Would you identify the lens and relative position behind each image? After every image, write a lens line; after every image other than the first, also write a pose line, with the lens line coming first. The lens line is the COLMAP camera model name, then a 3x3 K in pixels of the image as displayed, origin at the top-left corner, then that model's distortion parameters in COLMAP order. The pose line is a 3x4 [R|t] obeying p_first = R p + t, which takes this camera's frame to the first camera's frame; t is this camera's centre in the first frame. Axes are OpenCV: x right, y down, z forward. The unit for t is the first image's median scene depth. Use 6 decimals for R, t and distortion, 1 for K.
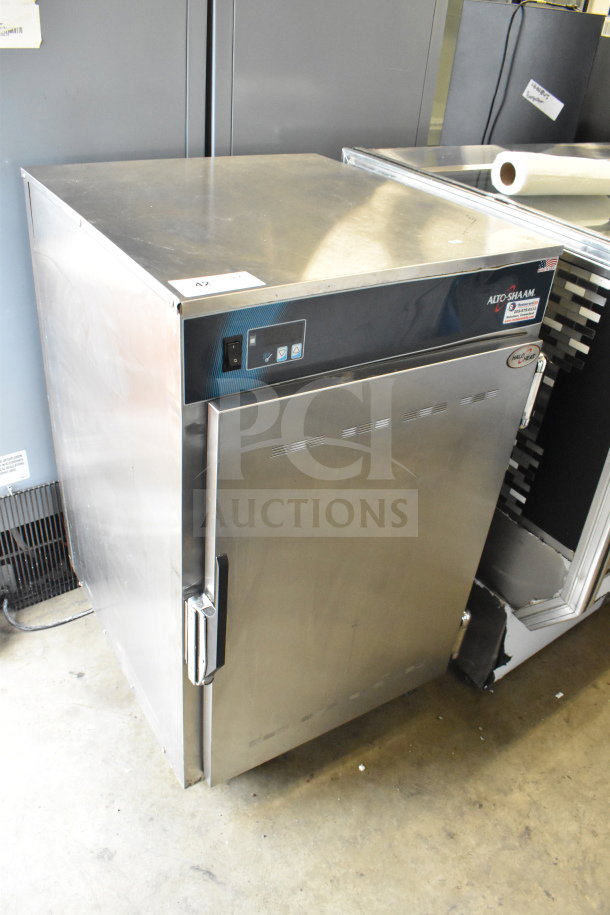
lens RADIAL K [[712.2, 0, 305.0], [0, 712.2, 457.5], [0, 0, 1]] dist [-0.085427, 0.000972]
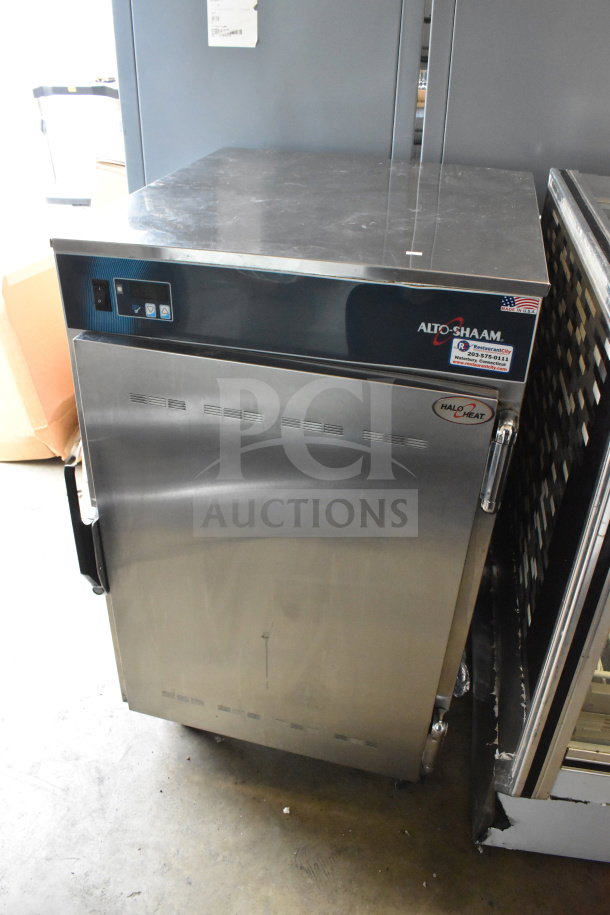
lens RADIAL K [[735.3, 0, 305.0], [0, 735.3, 457.5], [0, 0, 1]] dist [-0.078930, 0.000965]
pose [[0.685114, 0.337564, -0.645499, 0.745489], [-0.377969, 0.922257, 0.081129, -0.095578], [0.622702, 0.188396, 0.759440, 0.278509]]
